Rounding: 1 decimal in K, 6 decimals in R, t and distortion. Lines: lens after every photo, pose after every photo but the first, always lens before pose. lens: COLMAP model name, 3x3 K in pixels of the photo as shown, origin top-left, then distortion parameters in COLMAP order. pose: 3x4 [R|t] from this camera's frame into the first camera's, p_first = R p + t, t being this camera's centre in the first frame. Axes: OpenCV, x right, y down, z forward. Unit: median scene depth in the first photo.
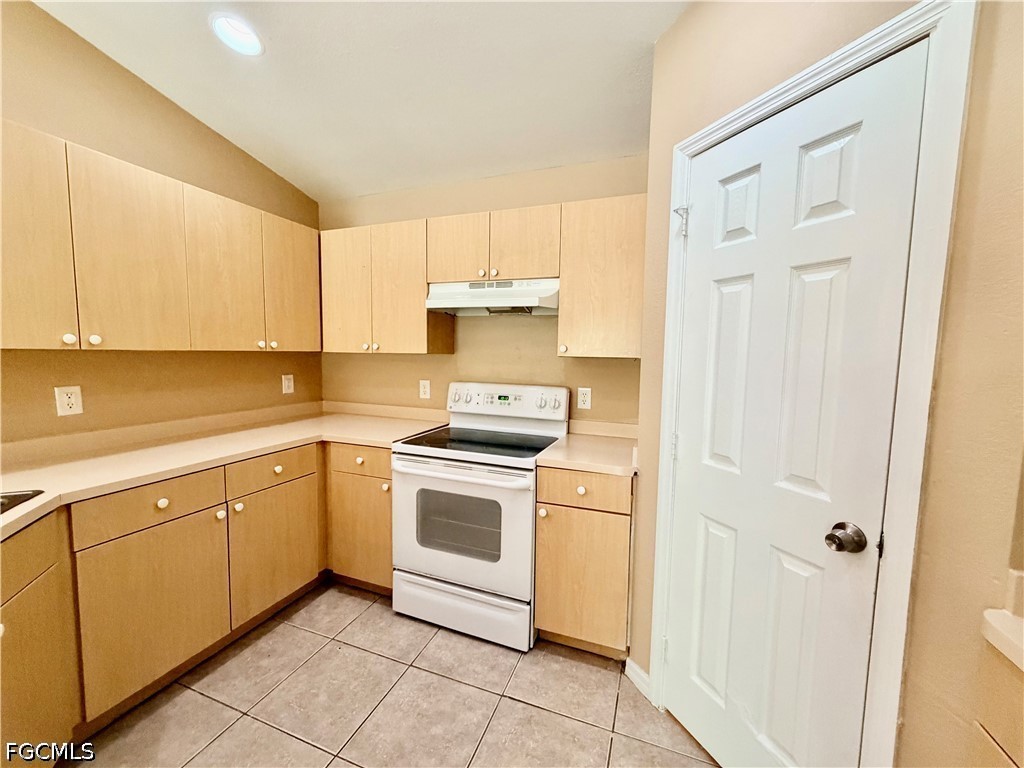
lens RADIAL K [[407.9, 0, 510.1], [0, 407.9, 386.6], [0, 0, 1]] dist [0.001212, 0.000166]
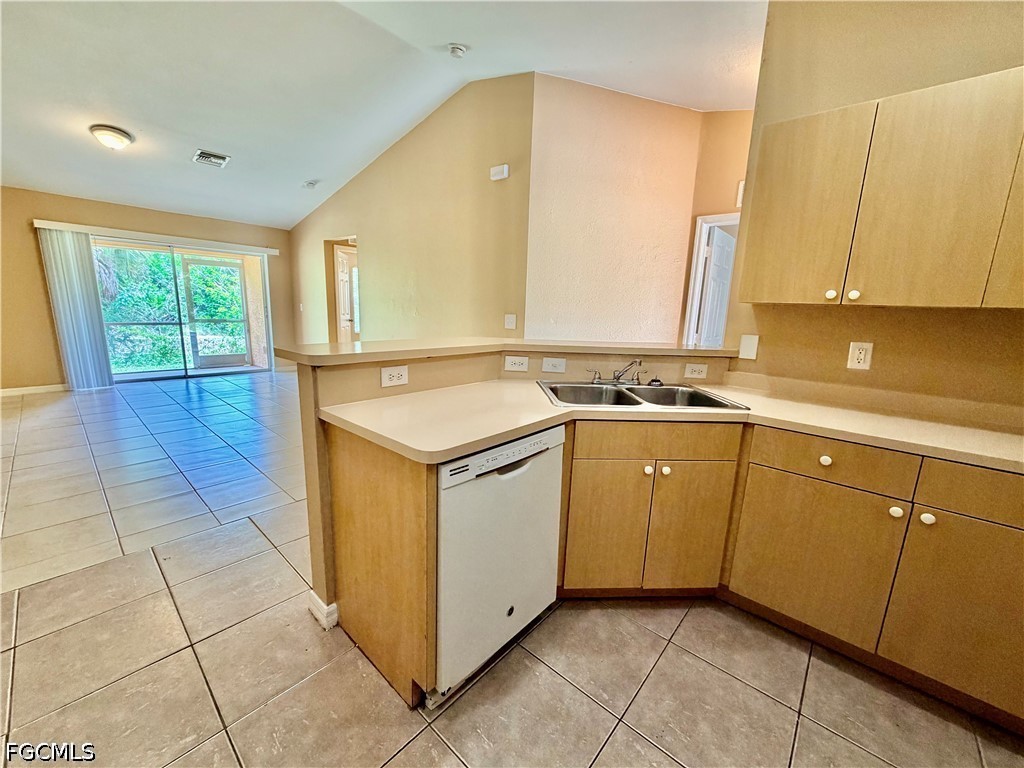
lens RADIAL K [[407.9, 0, 510.1], [0, 407.9, 386.6], [0, 0, 1]] dist [0.001212, 0.000166]
pose [[-0.356707, 0.150224, -0.922059, 0.211202], [-0.119843, 0.971474, 0.204638, 0.002781], [0.926497, 0.183498, -0.328528, 0.424231]]
